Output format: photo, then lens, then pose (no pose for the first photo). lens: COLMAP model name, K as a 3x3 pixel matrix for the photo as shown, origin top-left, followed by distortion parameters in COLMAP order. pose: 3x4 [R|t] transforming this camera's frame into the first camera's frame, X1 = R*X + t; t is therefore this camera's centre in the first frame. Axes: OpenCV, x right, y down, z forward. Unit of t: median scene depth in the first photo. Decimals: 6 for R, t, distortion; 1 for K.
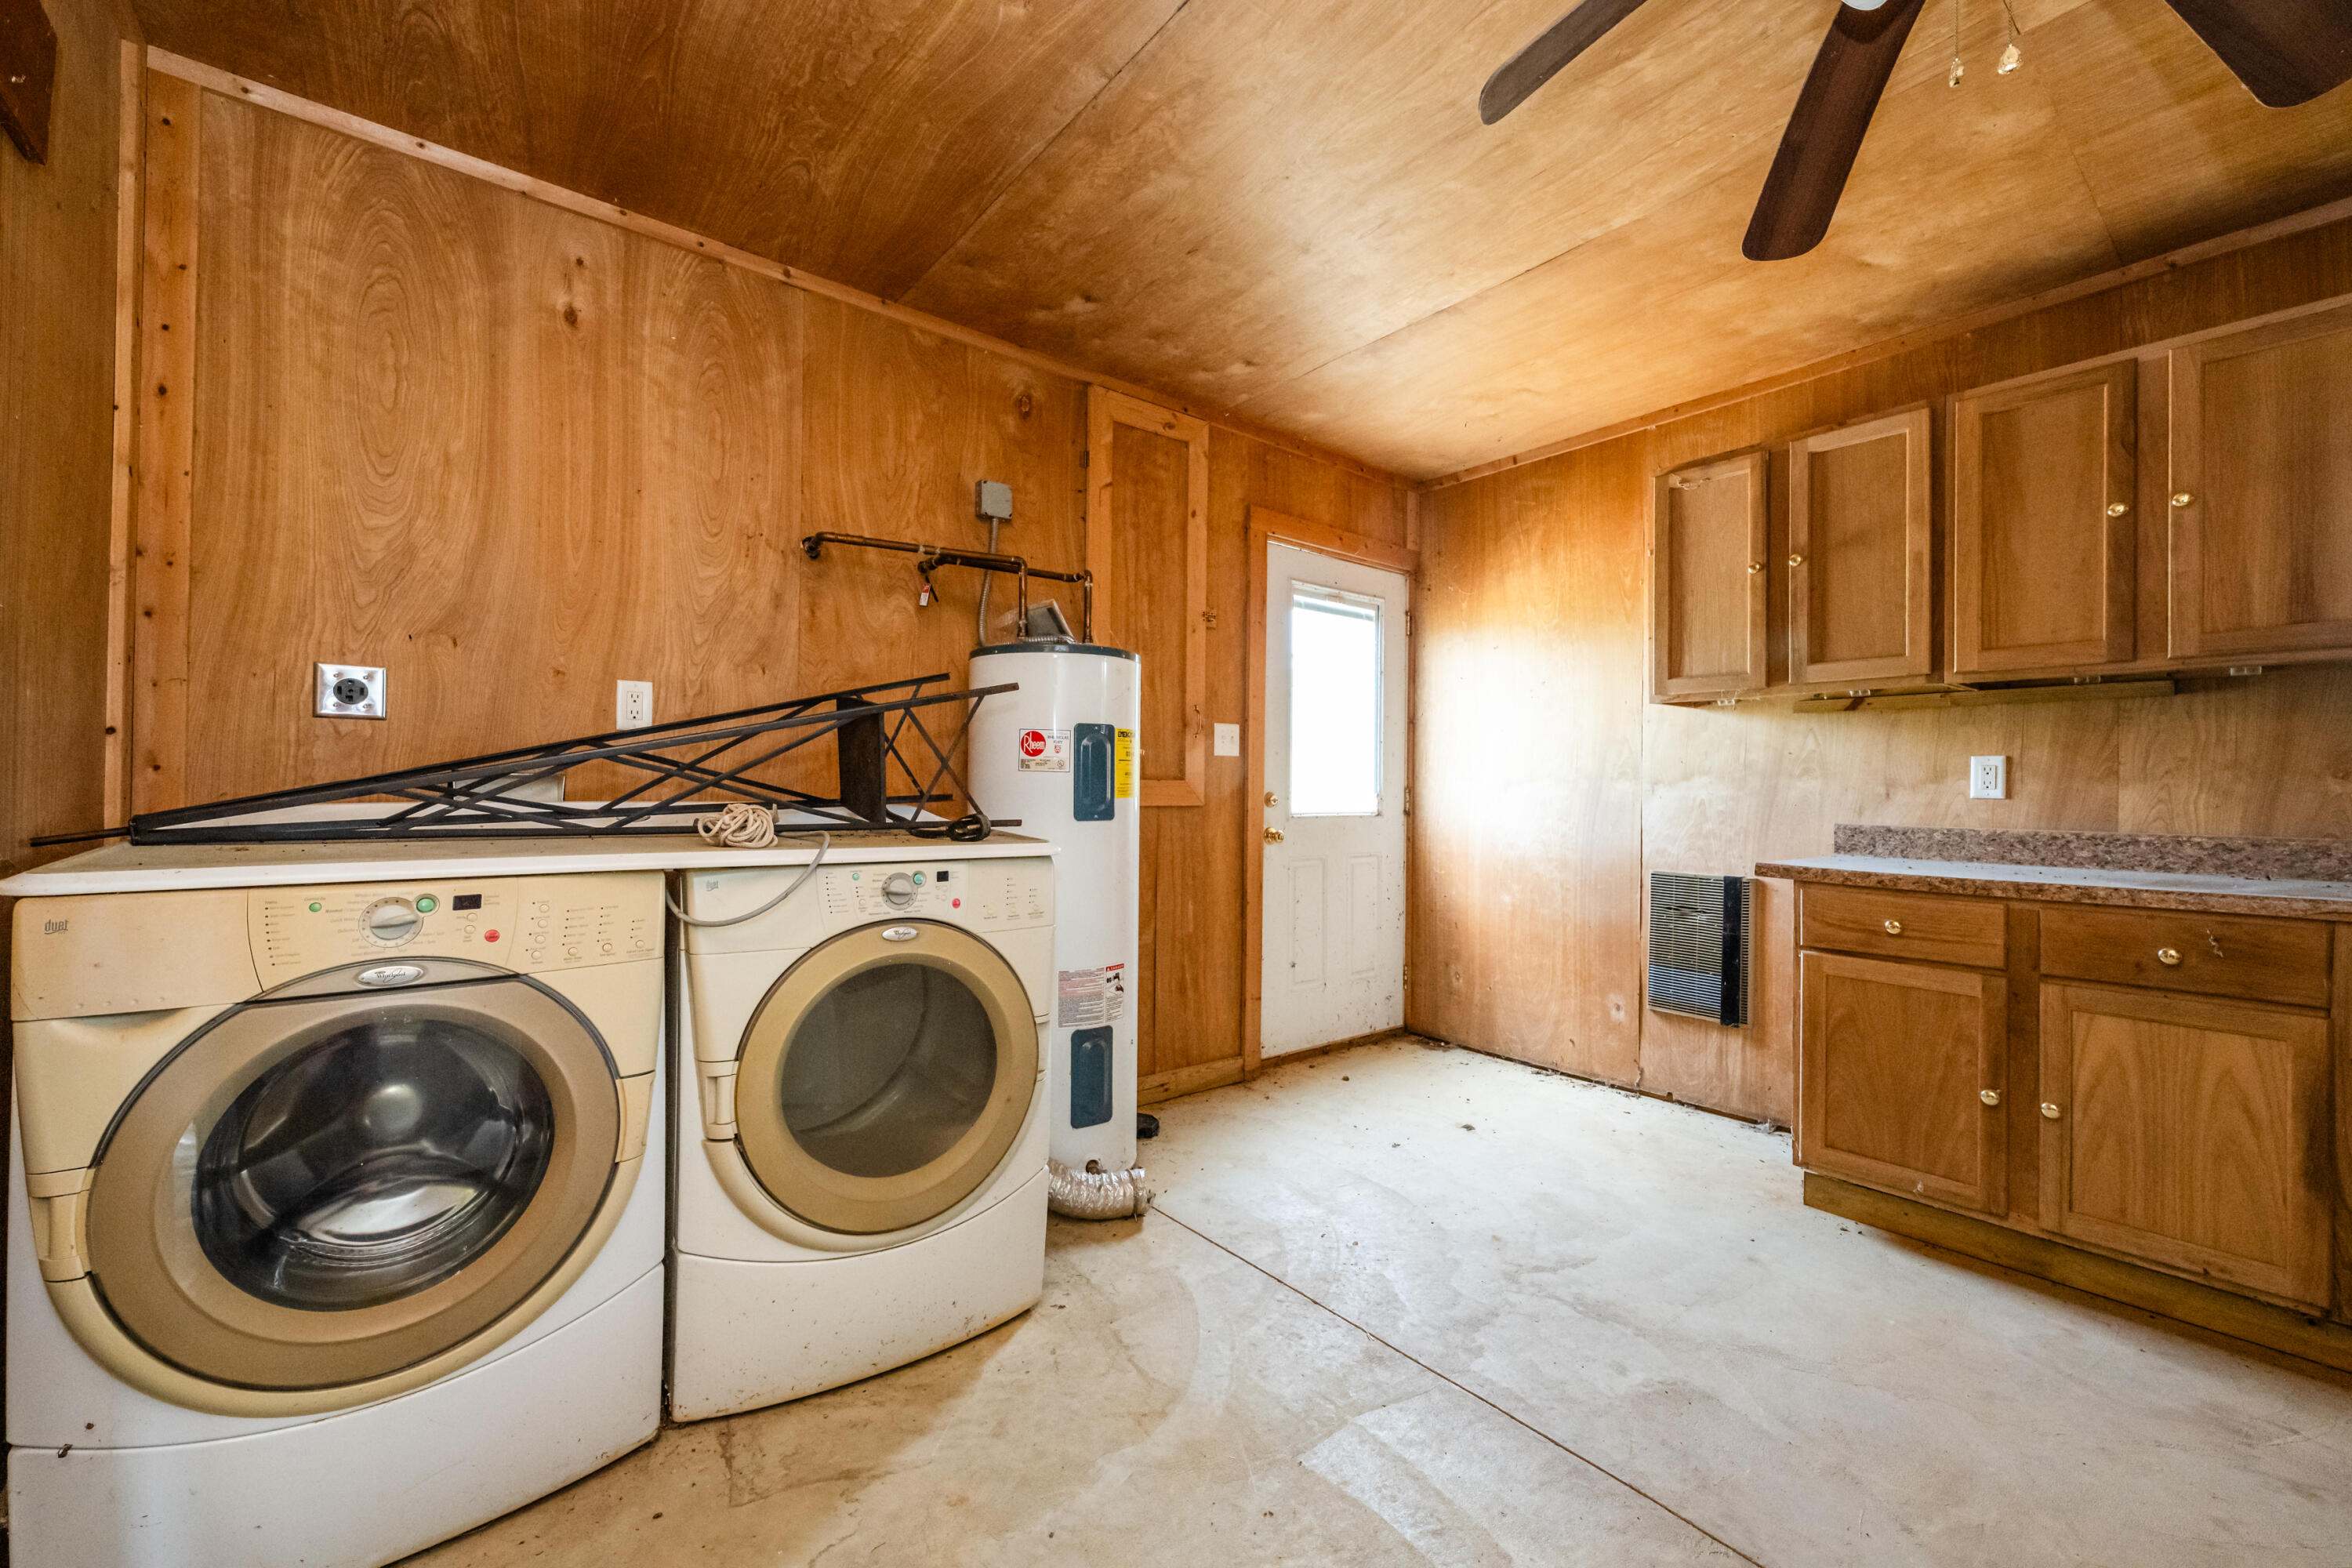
lens RADIAL K [[931.4, 0, 1176.0], [0, 931.4, 784.0], [0, 0, 1]] dist [0.000082, 0.000043]
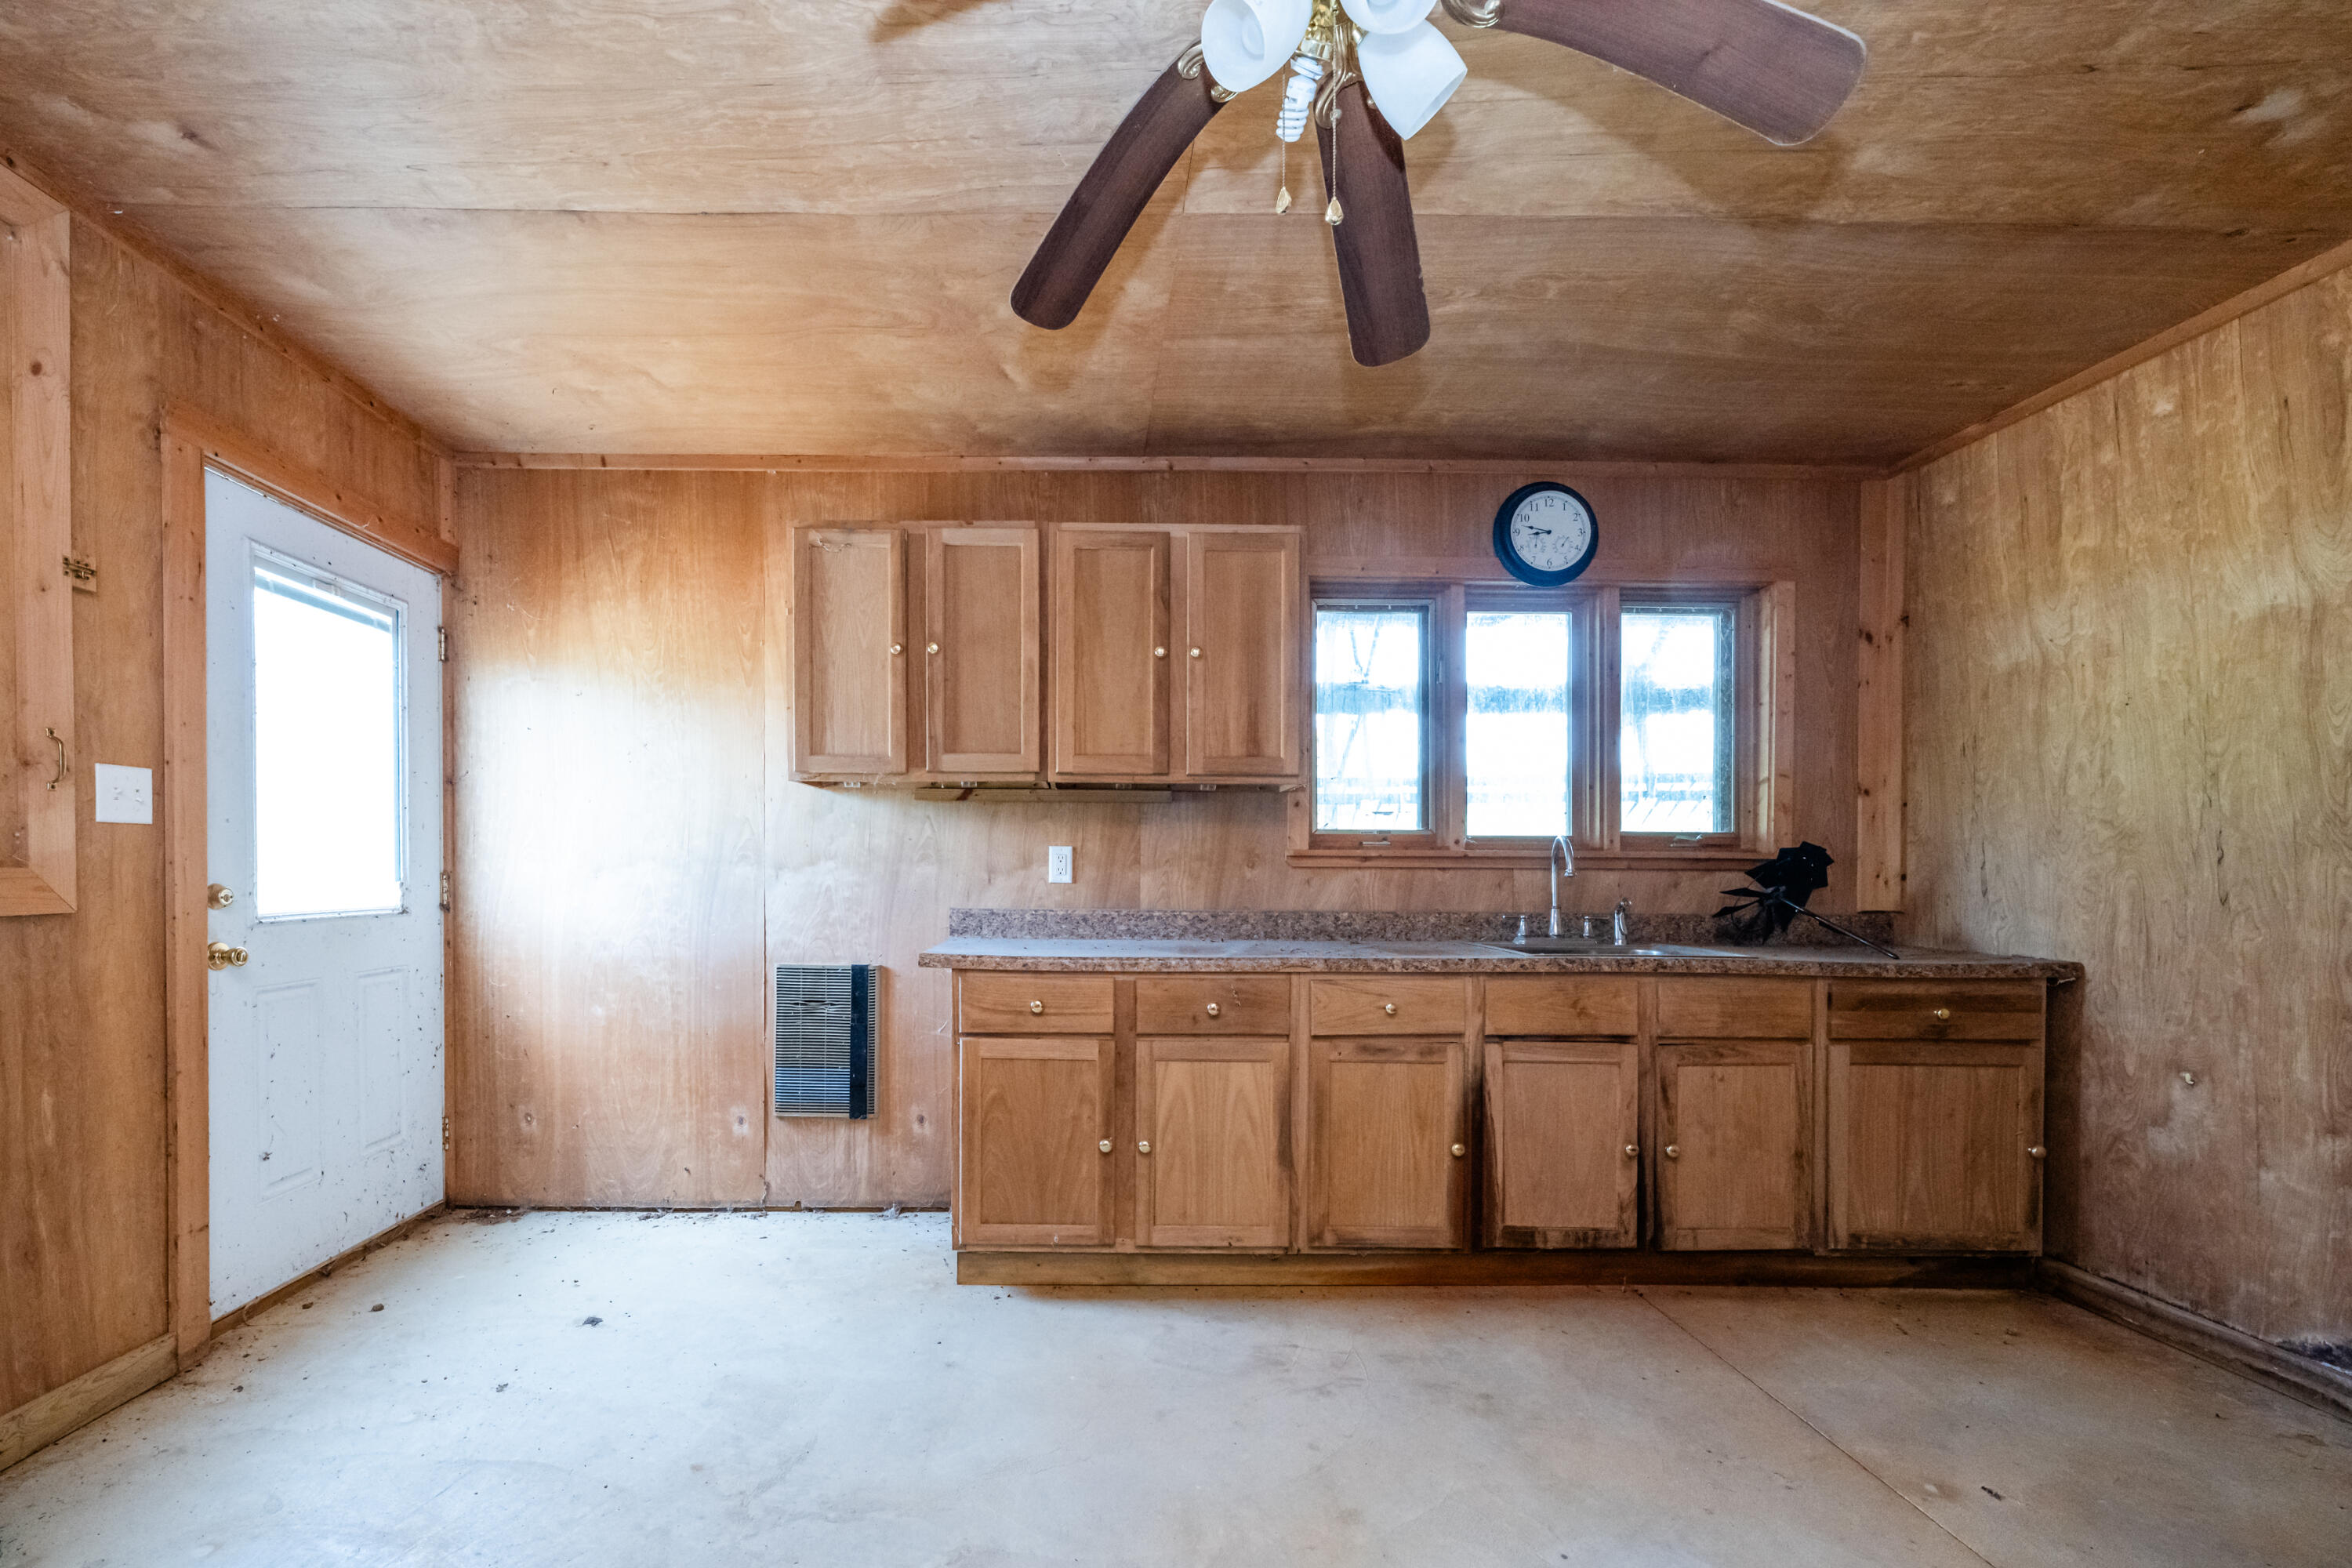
lens RADIAL K [[1016.2, 0, 1172.6], [0, 1016.2, 893.8], [0, 0, 1]] dist [-0.000704, -0.000067]
pose [[0.616409, -0.019583, 0.787183, -0.038909], [-0.004815, 0.999578, 0.028638, -0.007610], [-0.787411, -0.021443, 0.616055, 0.108083]]
